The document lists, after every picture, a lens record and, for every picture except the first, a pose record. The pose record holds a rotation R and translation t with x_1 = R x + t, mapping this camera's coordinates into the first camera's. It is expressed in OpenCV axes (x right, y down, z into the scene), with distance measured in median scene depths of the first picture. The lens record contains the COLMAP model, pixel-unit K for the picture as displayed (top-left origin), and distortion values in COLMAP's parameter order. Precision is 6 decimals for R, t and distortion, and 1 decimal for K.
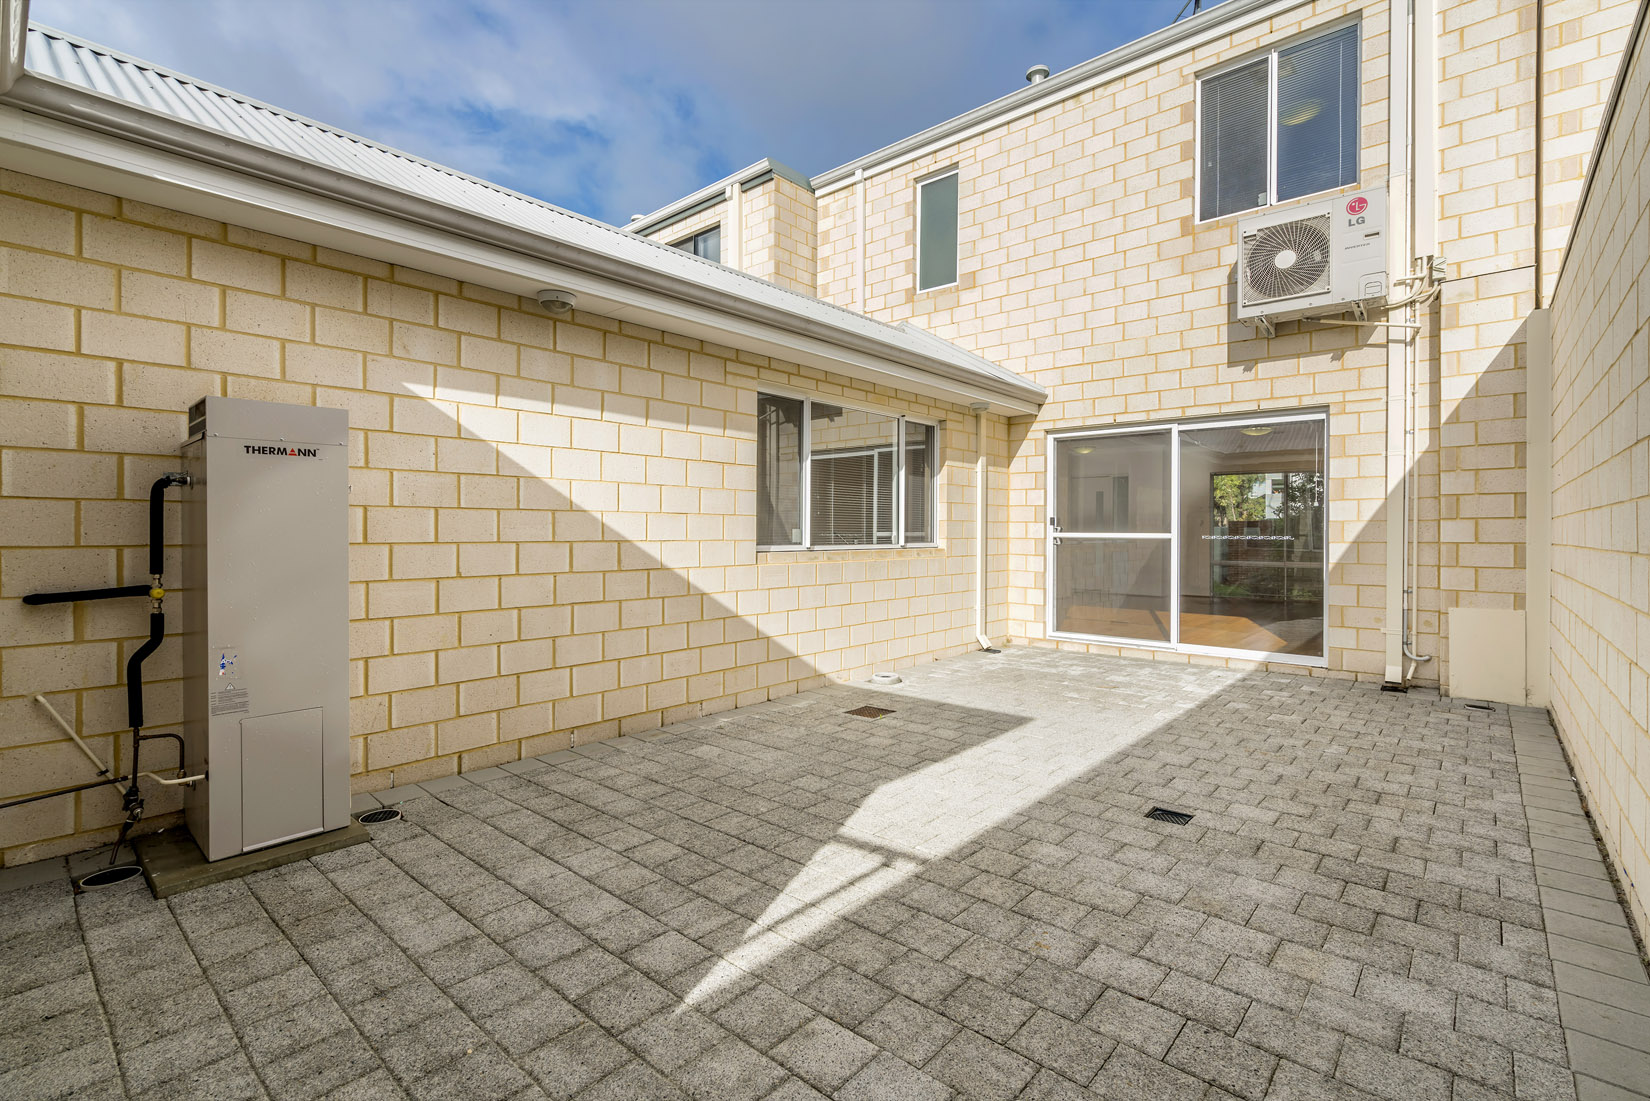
lens RADIAL K [[730.4, 0, 825.0], [0, 730.4, 550.5], [0, 0, 1]] dist [-0.021270, 0.007741]
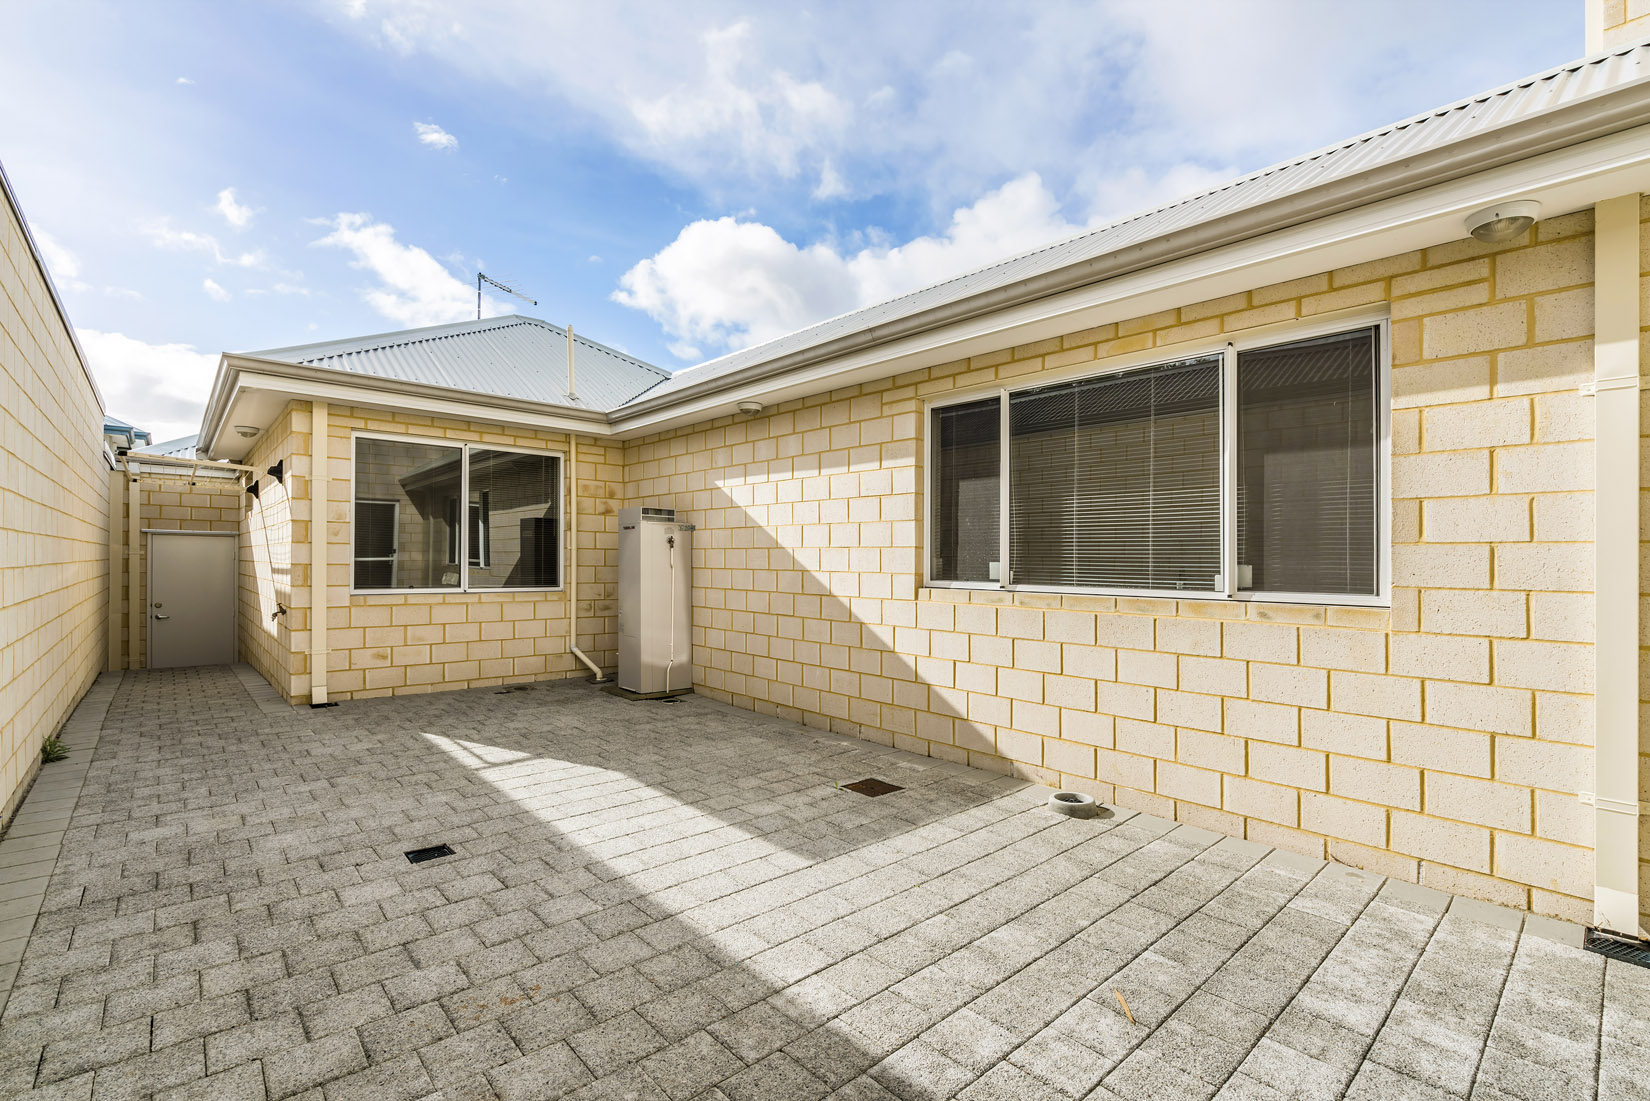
lens RADIAL K [[749.6, 0, 815.3], [0, 749.6, 584.6], [0, 0, 1]] dist [-0.001655, 0.000283]
pose [[-0.121582, 0.026851, -0.992218, 1.214885], [-0.037638, 0.998790, 0.031640, -0.036662], [0.991867, 0.041192, -0.120425, 1.409551]]
